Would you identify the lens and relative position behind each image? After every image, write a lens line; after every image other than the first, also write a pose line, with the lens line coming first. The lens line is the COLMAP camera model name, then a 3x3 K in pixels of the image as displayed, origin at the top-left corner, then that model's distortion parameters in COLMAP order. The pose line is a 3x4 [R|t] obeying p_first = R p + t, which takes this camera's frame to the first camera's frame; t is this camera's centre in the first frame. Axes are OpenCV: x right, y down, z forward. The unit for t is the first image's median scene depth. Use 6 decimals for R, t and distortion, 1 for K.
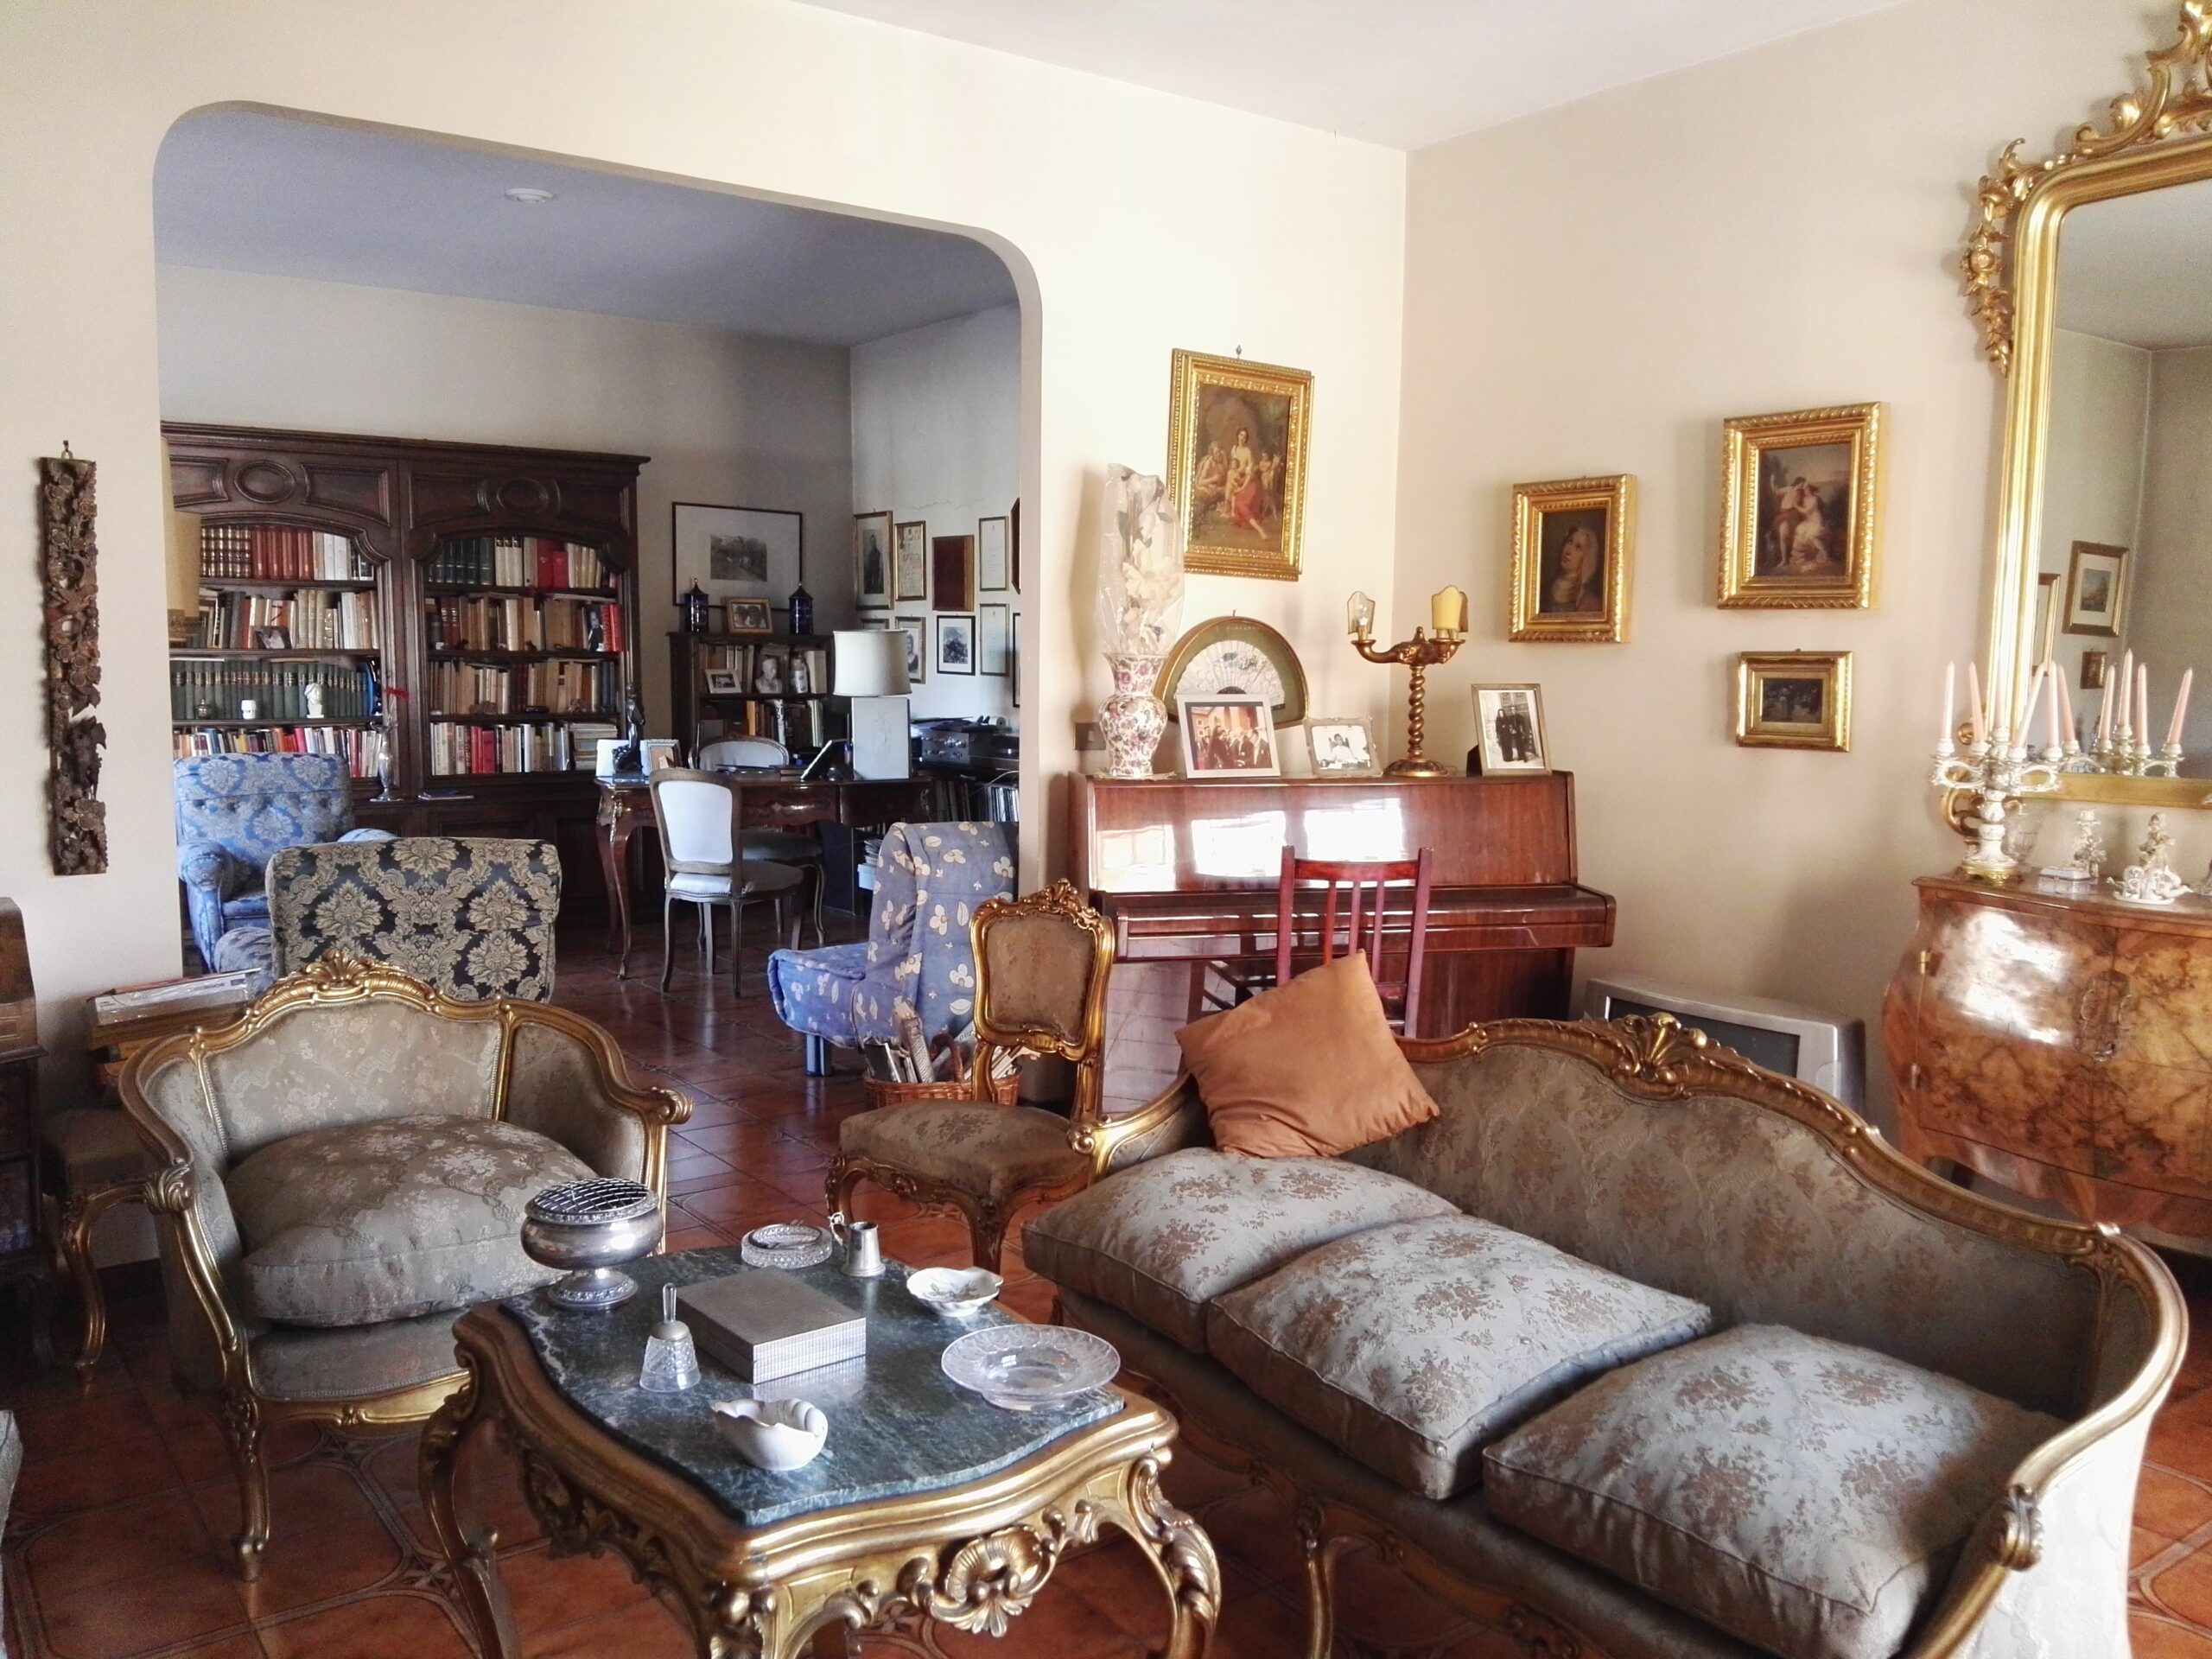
lens RADIAL K [[1811.3, 0, 1125.1], [0, 1811.3, 830.5], [0, 0, 1]] dist [0.083049, -0.180914]
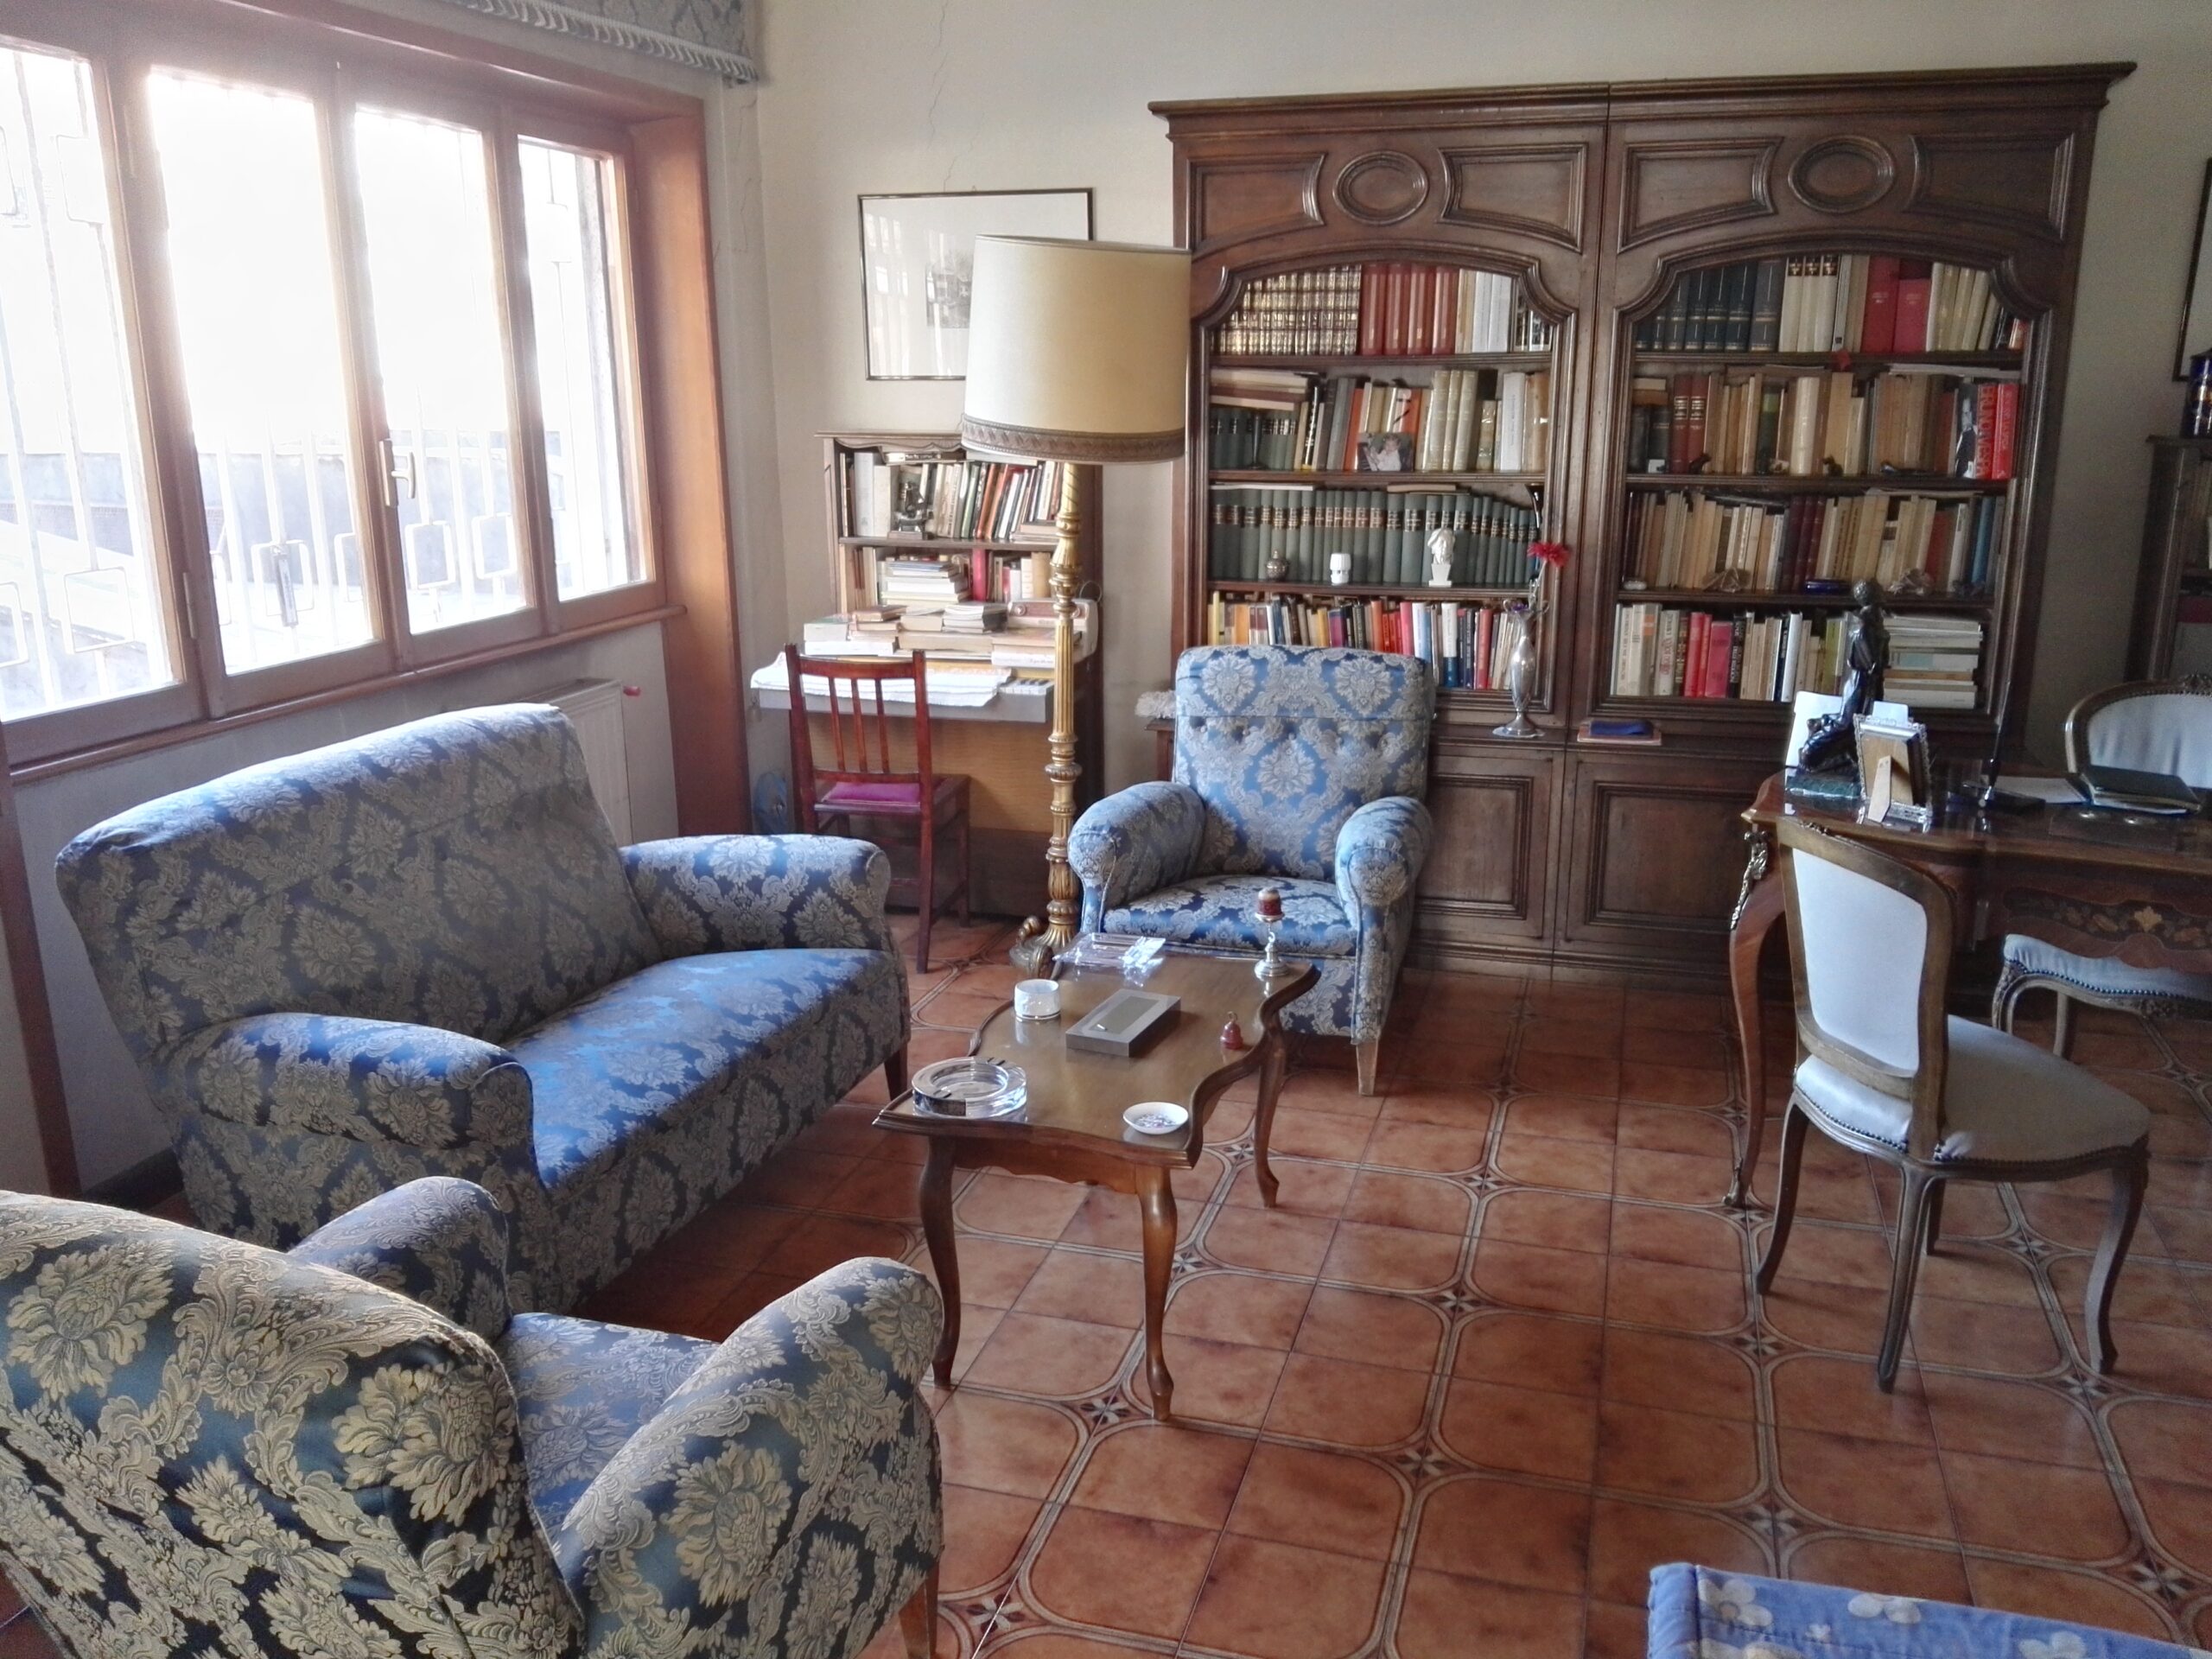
lens RADIAL K [[1816.2, 0, 1109.0], [0, 1816.2, 860.3], [0, 0, 1]] dist [0.085511, -0.166769]
pose [[0.603025, 0.198358, -0.772668, -0.016380], [-0.073224, 0.978266, 0.193992, -0.081676], [0.794355, -0.060405, 0.604443, 0.531279]]
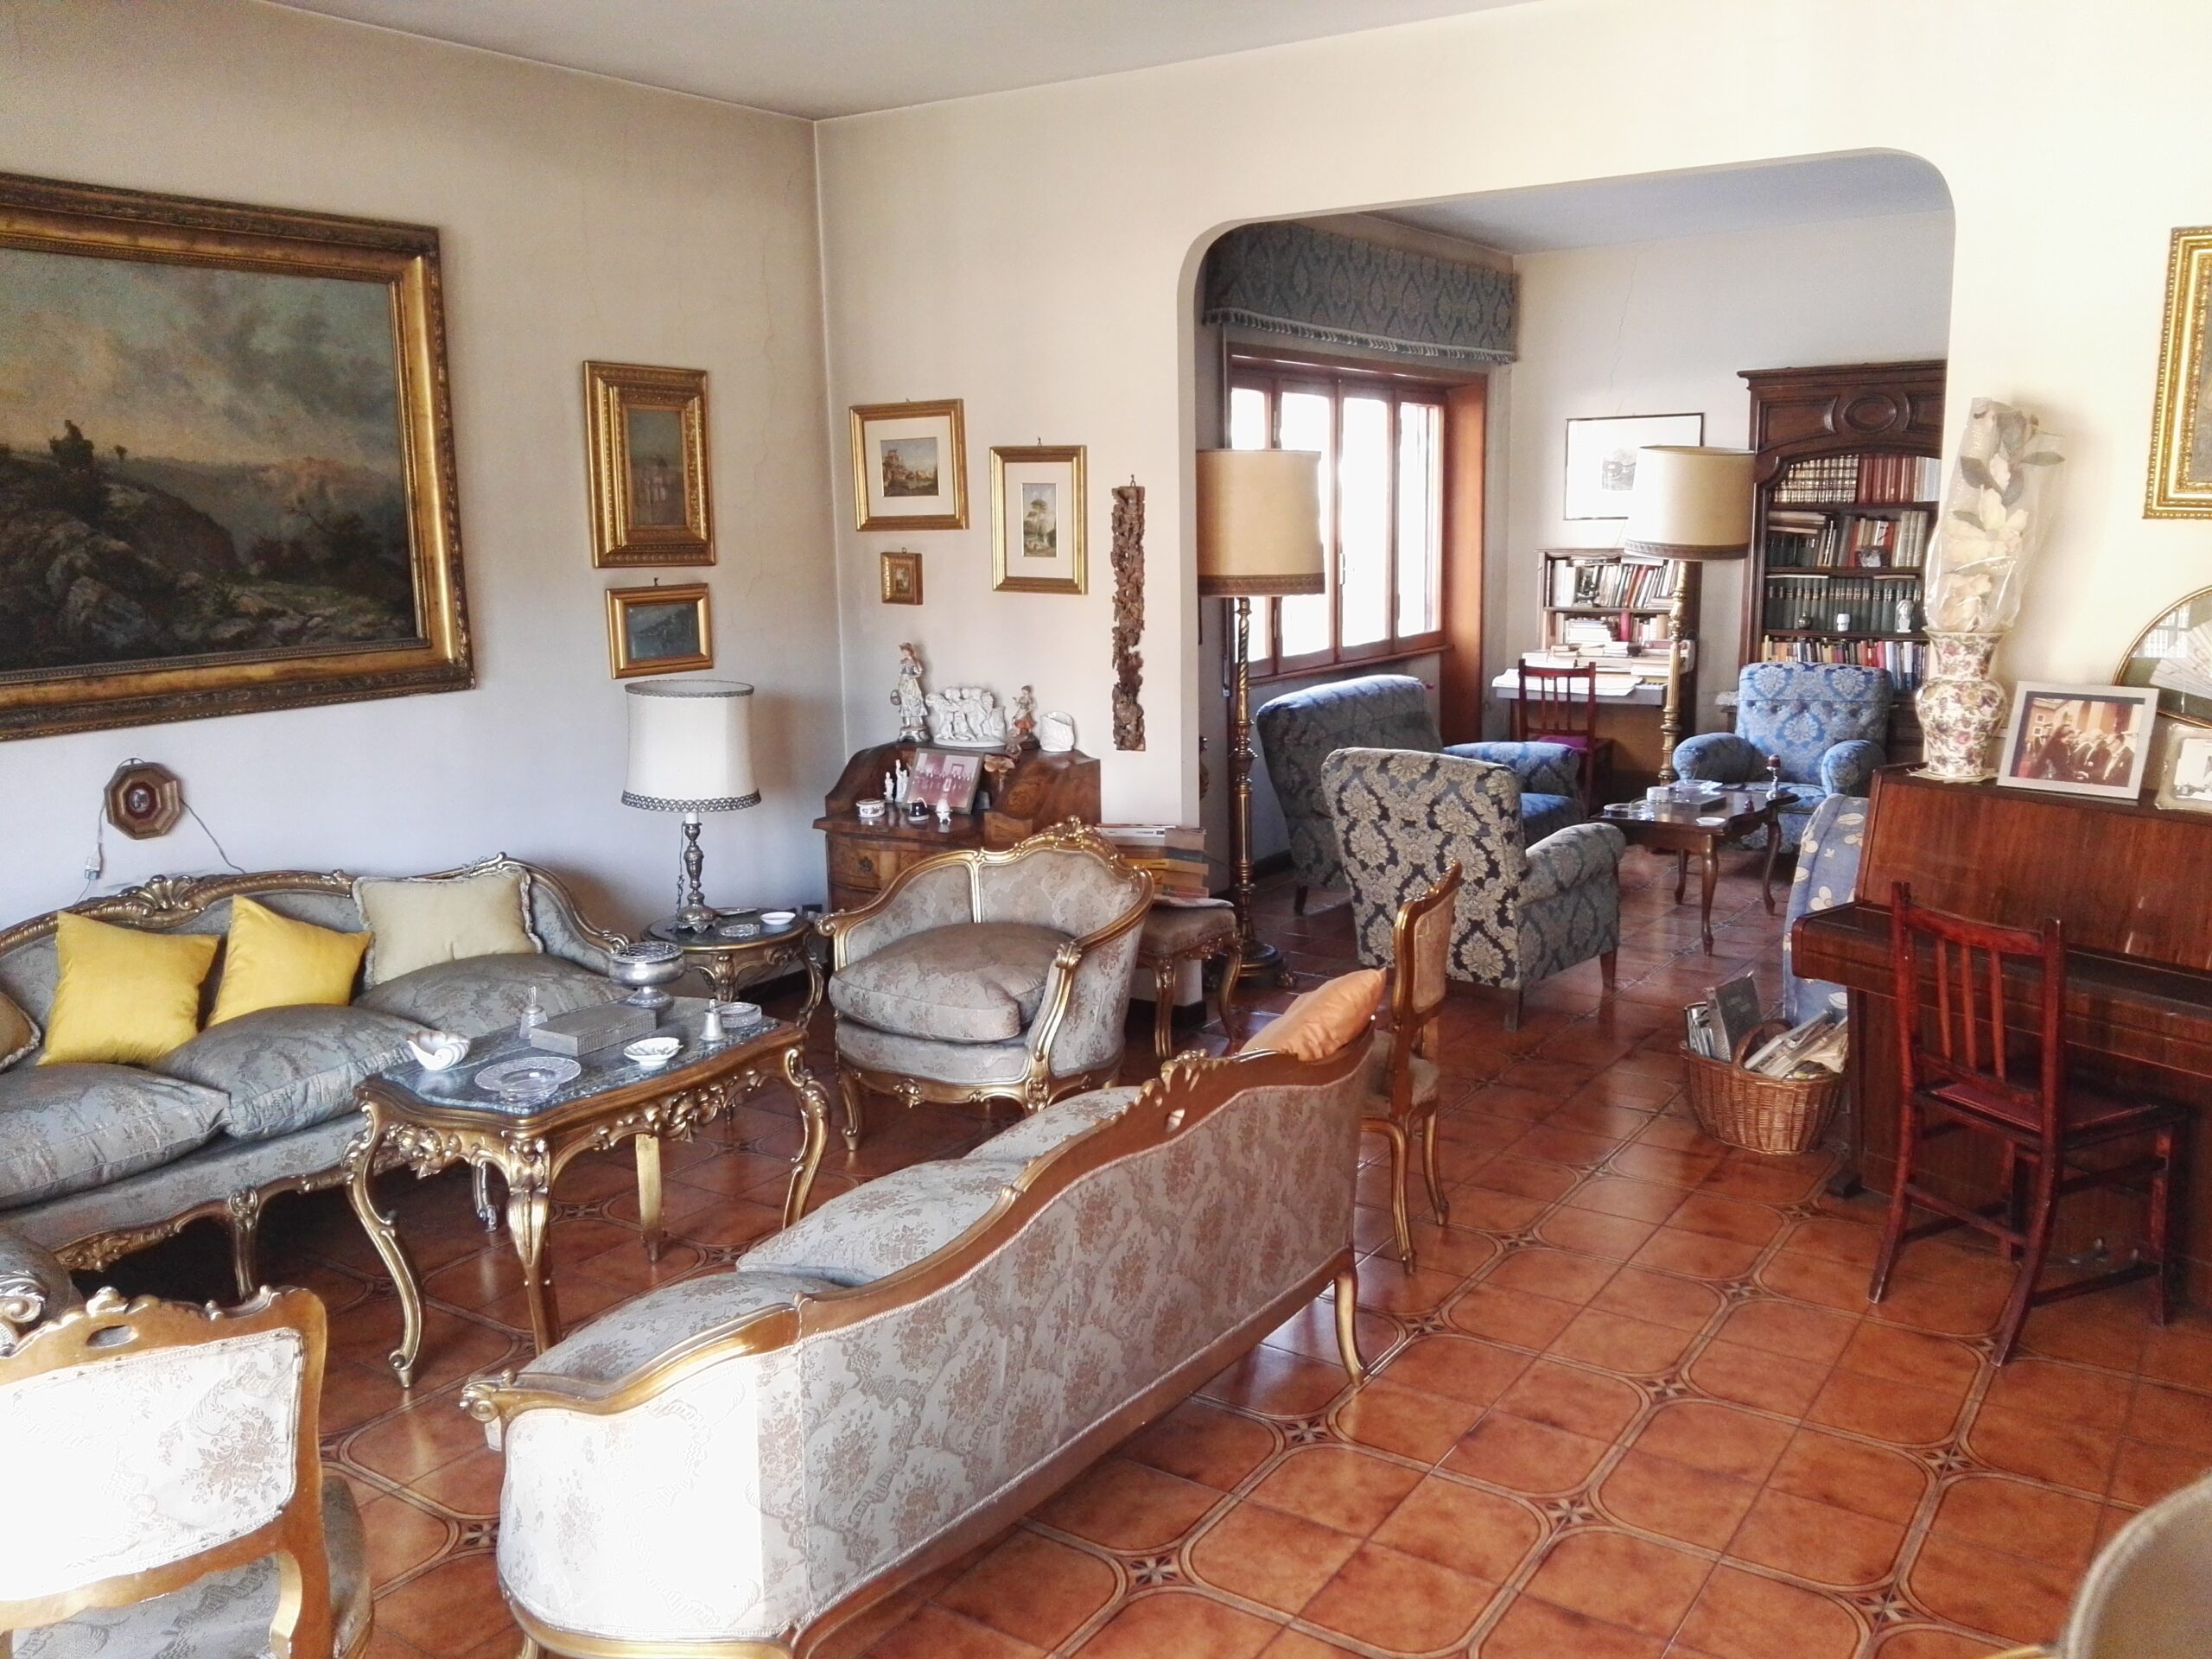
lens RADIAL K [[1811.3, 0, 1125.1], [0, 1811.3, 830.5], [0, 0, 1]] dist [0.083049, -0.180914]
pose [[0.330209, 0.152235, -0.931550, 0.416386], [-0.077928, 0.987936, 0.133826, -0.054329], [0.940685, 0.028404, 0.338089, 0.213933]]
